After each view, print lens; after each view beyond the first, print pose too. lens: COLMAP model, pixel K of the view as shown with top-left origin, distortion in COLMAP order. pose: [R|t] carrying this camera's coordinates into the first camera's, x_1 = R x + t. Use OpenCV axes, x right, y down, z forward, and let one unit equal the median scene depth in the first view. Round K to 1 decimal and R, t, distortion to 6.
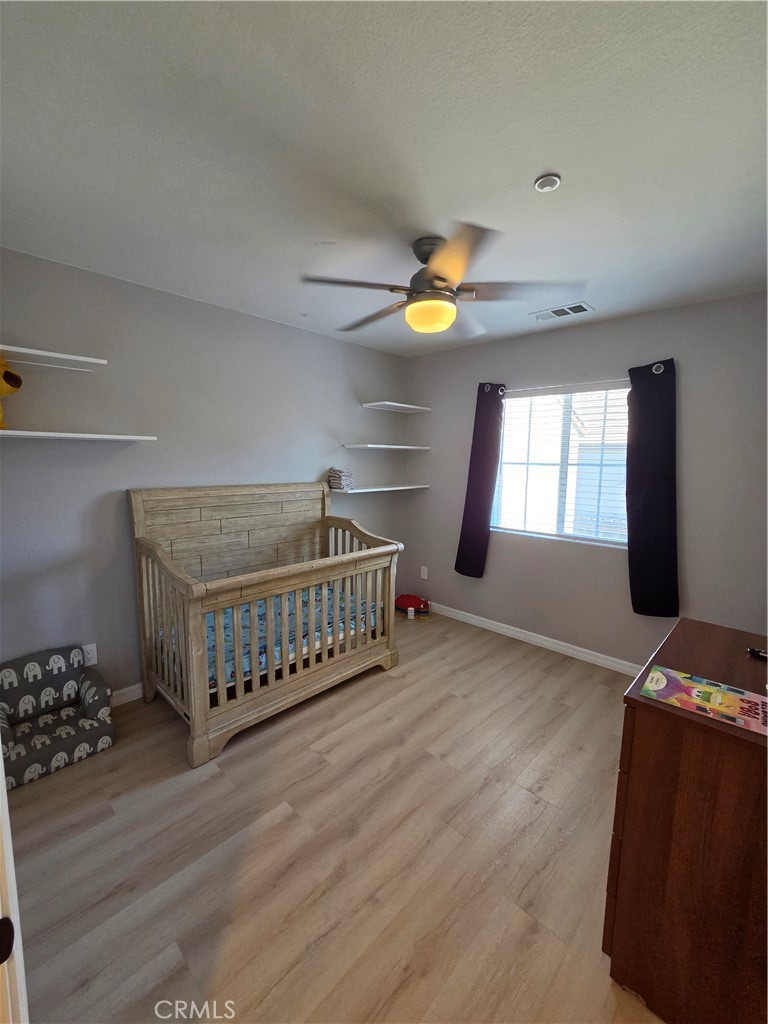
lens RADIAL K [[420.9, 0, 382.3], [0, 420.9, 514.2], [0, 0, 1]] dist [-0.001393, -0.000350]
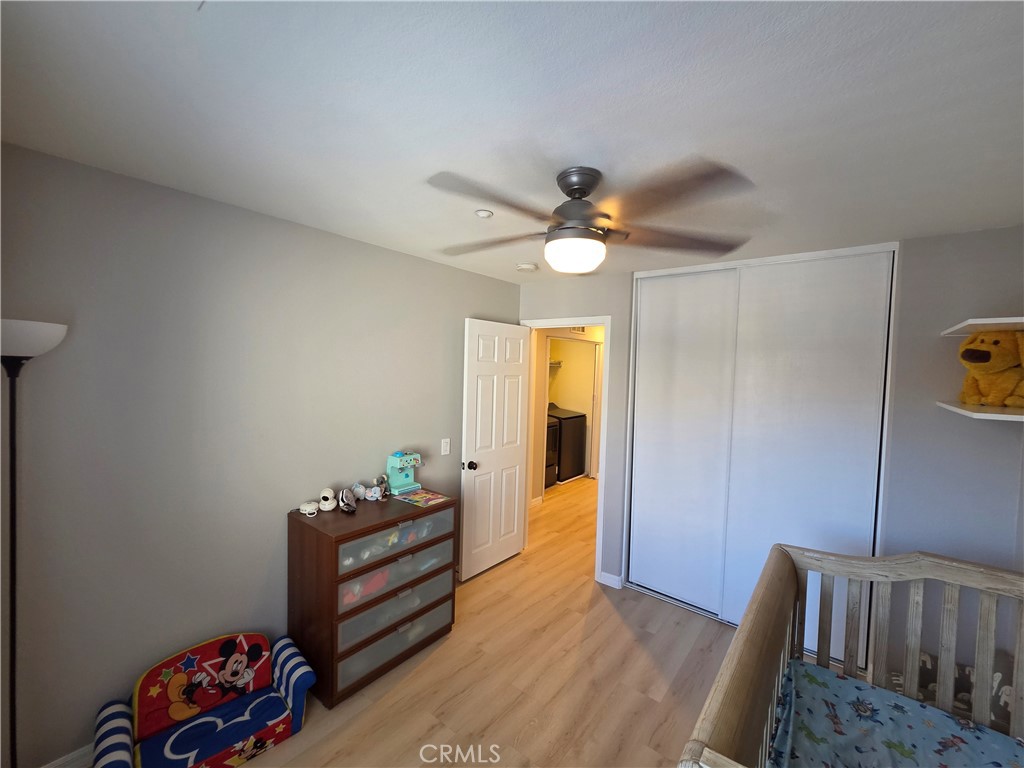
lens RADIAL K [[420.9, 0, 510.9], [0, 420.9, 382.4], [0, 0, 1]] dist [-0.001393, -0.000350]
pose [[-0.994210, -0.042407, -0.098737, 0.405832], [-0.059361, 0.982656, 0.175680, -0.454016], [0.089575, 0.180524, -0.979483, 2.357837]]
